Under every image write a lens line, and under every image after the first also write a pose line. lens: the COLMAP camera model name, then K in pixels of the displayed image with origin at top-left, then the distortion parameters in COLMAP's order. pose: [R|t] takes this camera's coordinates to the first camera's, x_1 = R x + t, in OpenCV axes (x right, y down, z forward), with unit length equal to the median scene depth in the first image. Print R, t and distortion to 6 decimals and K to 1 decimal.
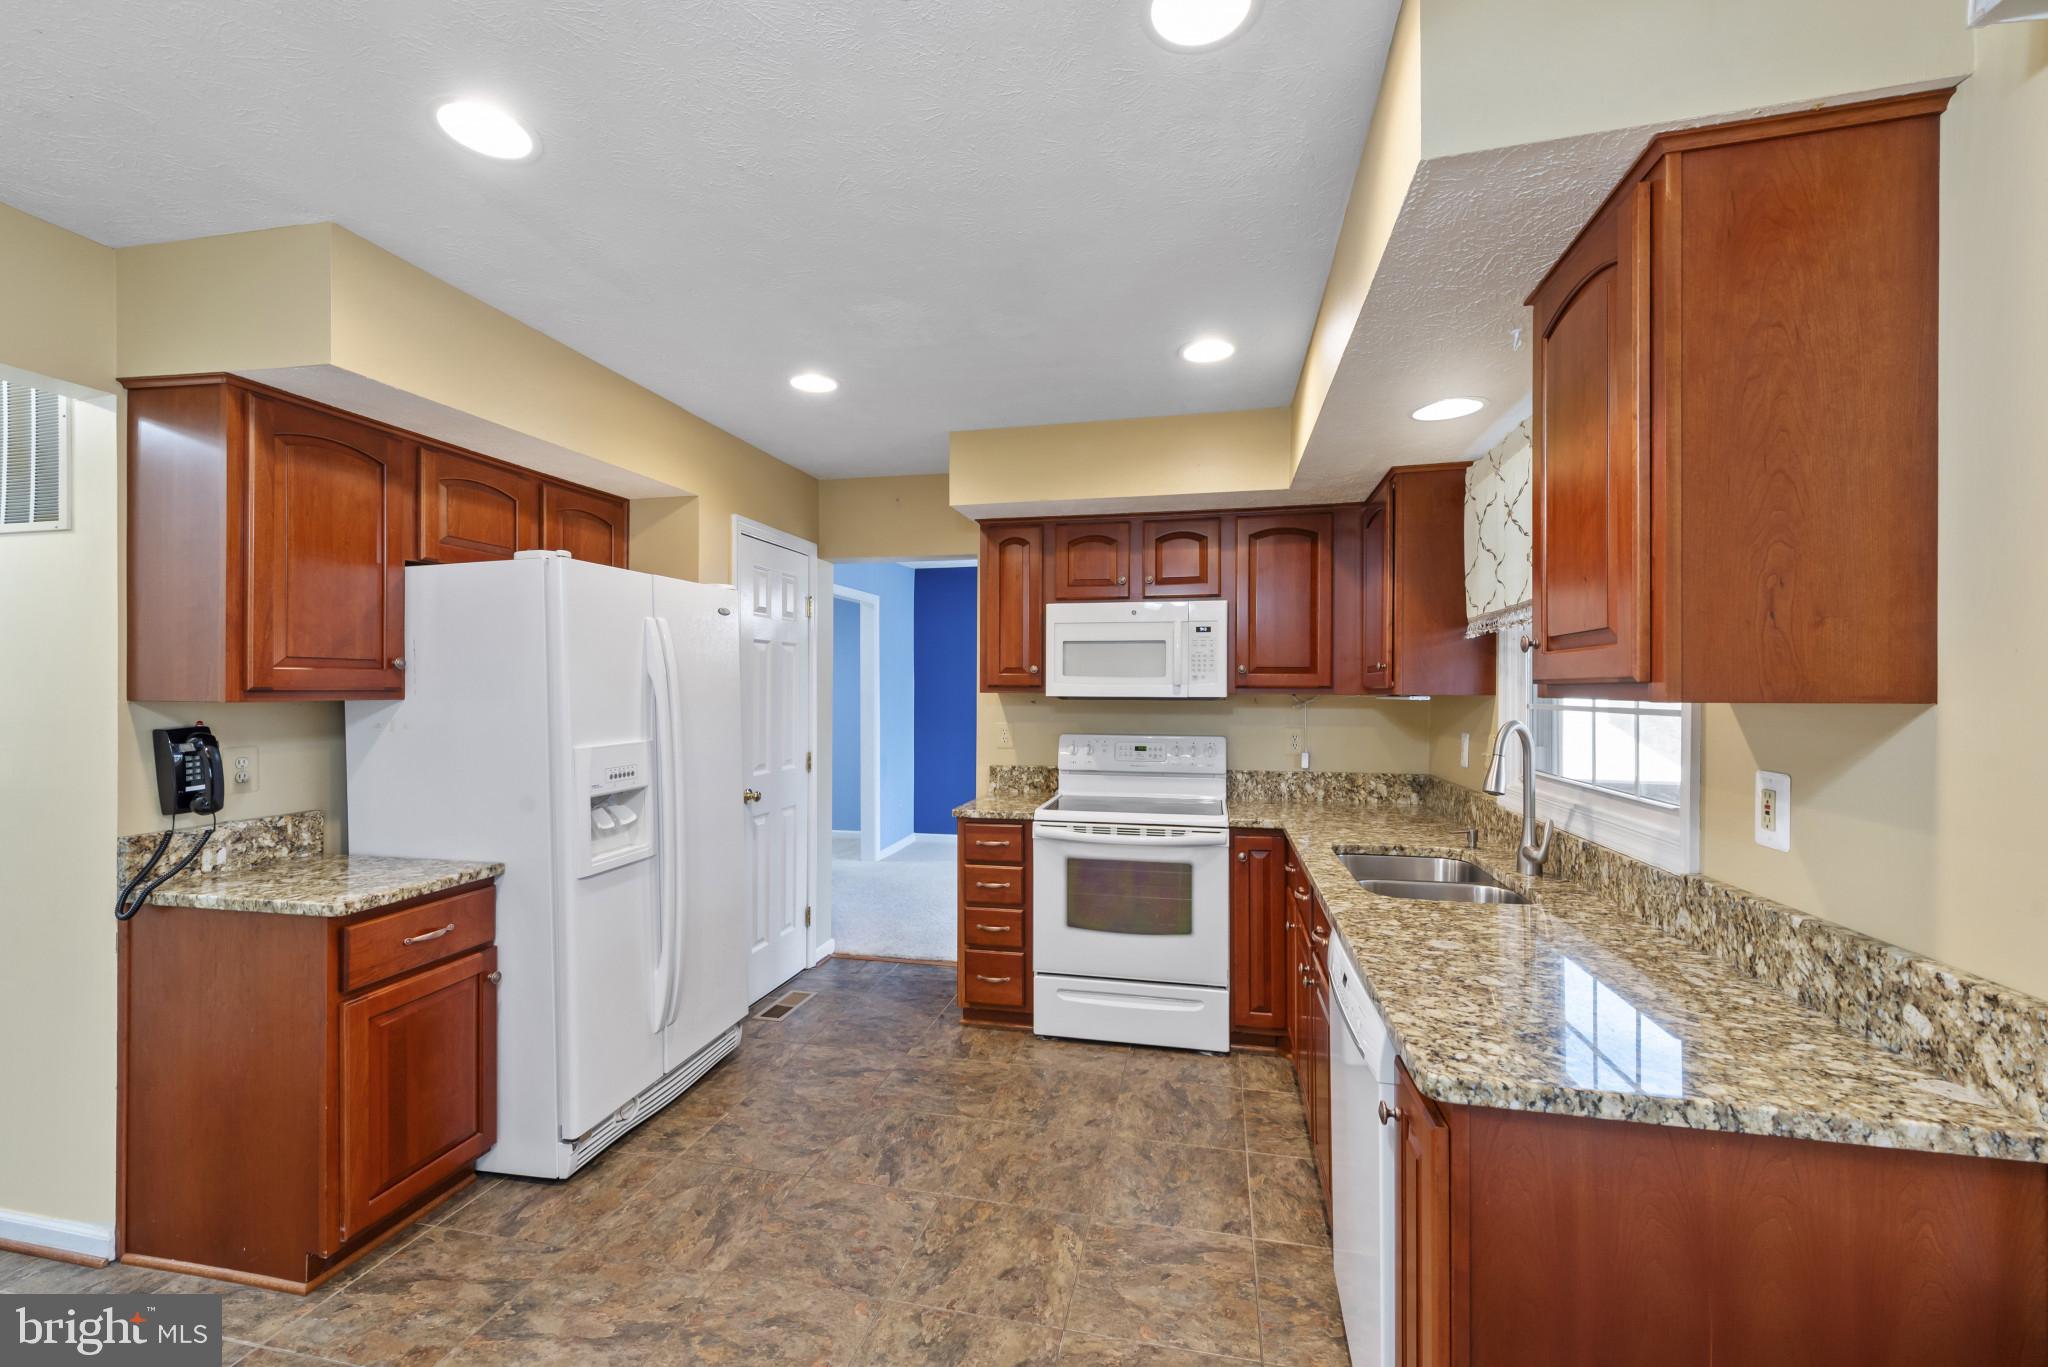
lens RADIAL K [[841.6, 0, 1025.6], [0, 841.6, 685.6], [0, 0, 1]] dist [0.015953, -0.006653]
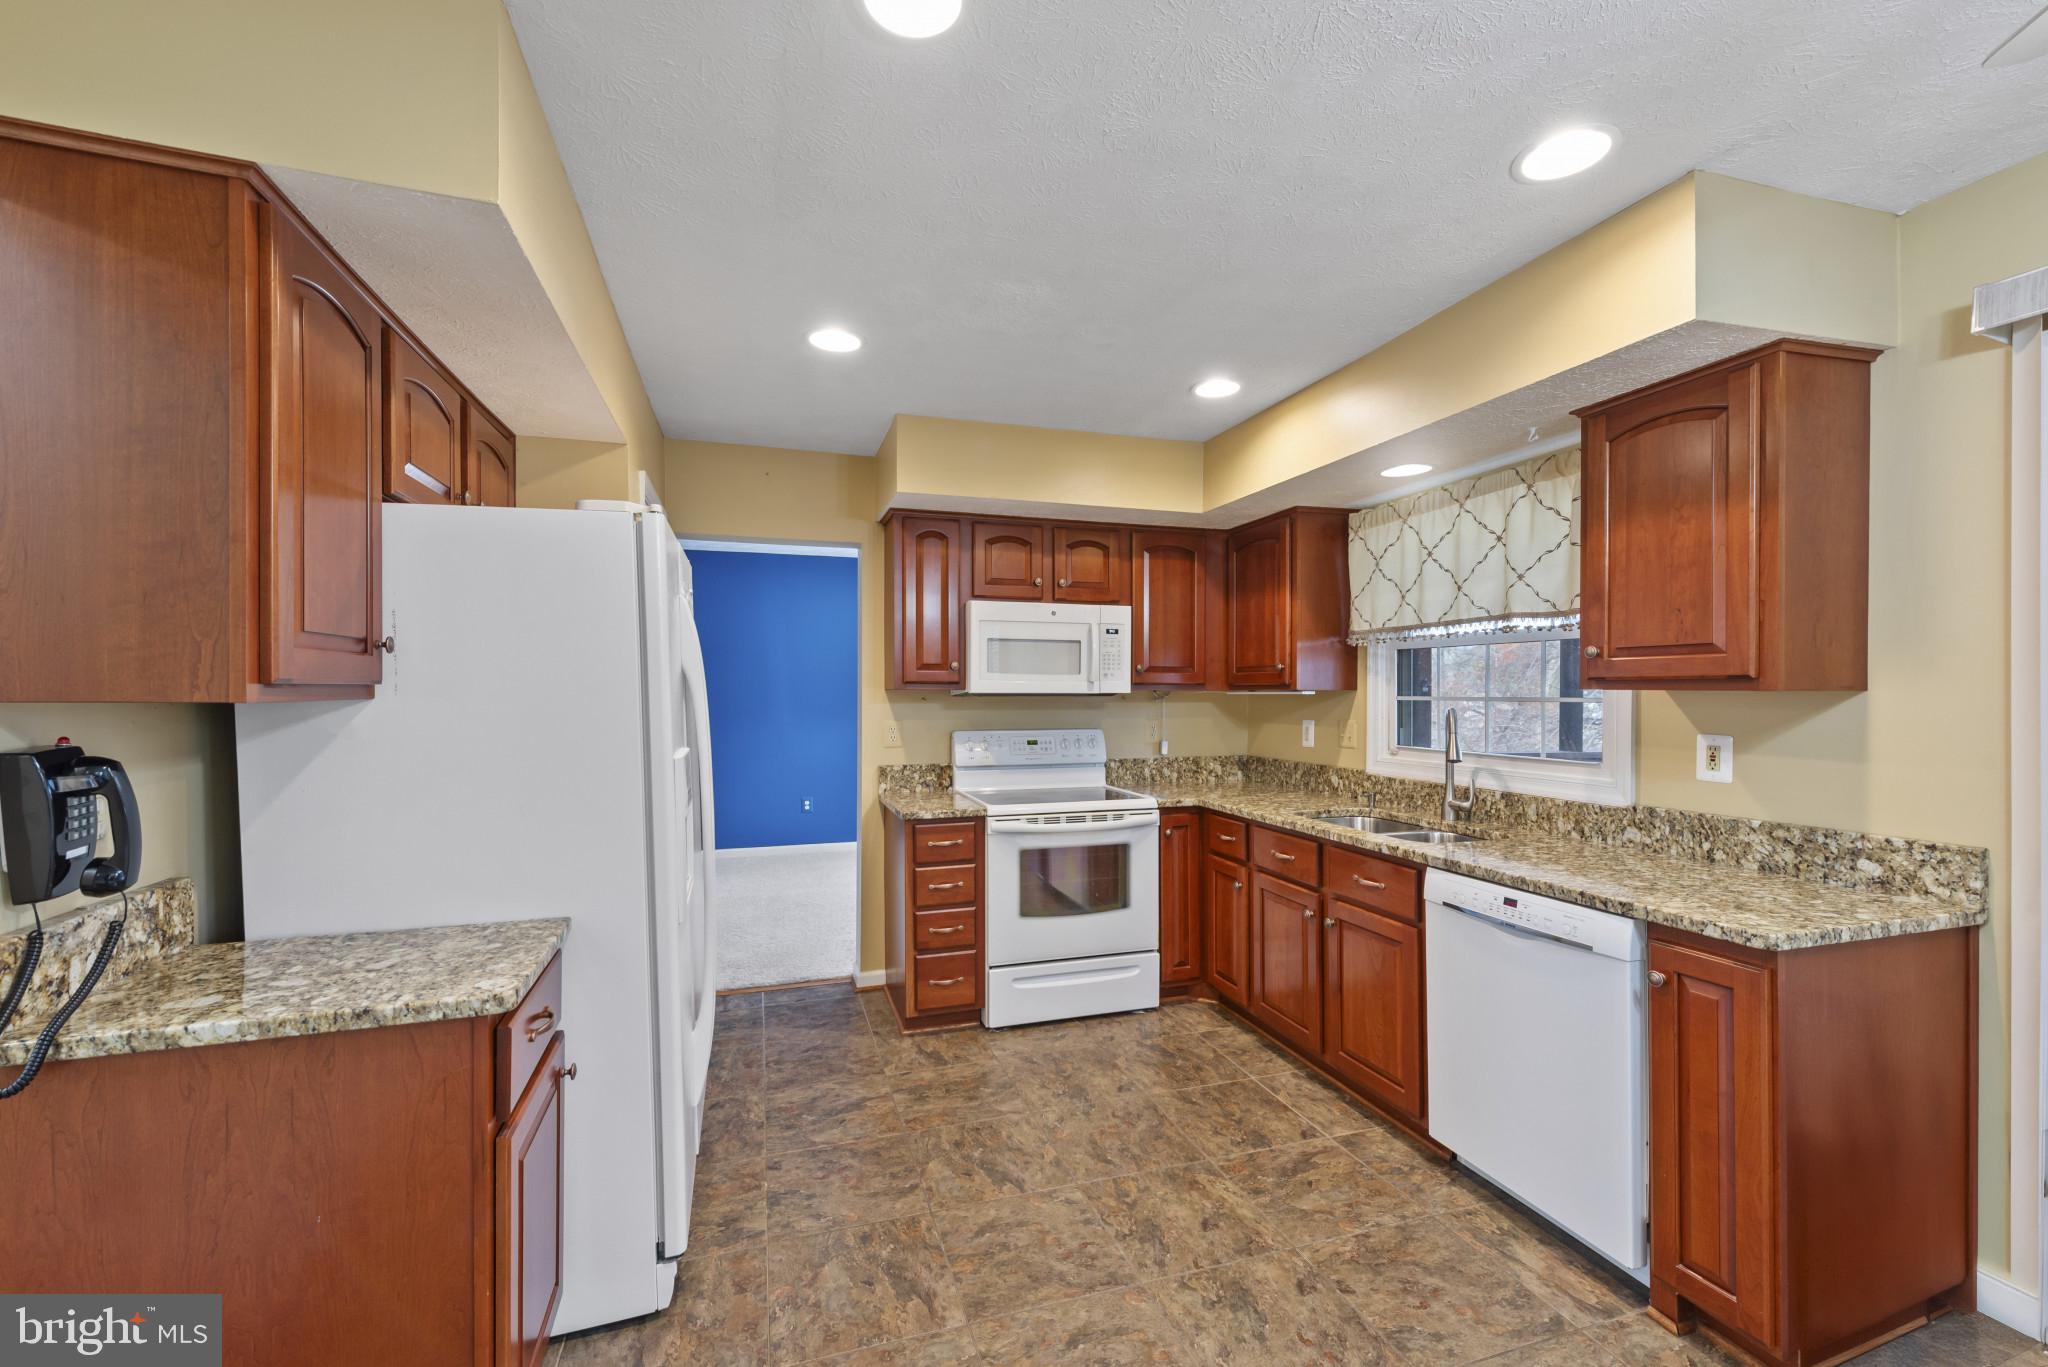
lens RADIAL K [[837.4, 0, 1027.9], [0, 837.4, 692.1], [0, 0, 1]] dist [0.017783, -0.007849]
pose [[0.865014, -0.002946, 0.501739, -0.467828], [-0.001226, 0.999967, 0.007986, 0.004067], [-0.501746, -0.007523, 0.864982, 0.117246]]
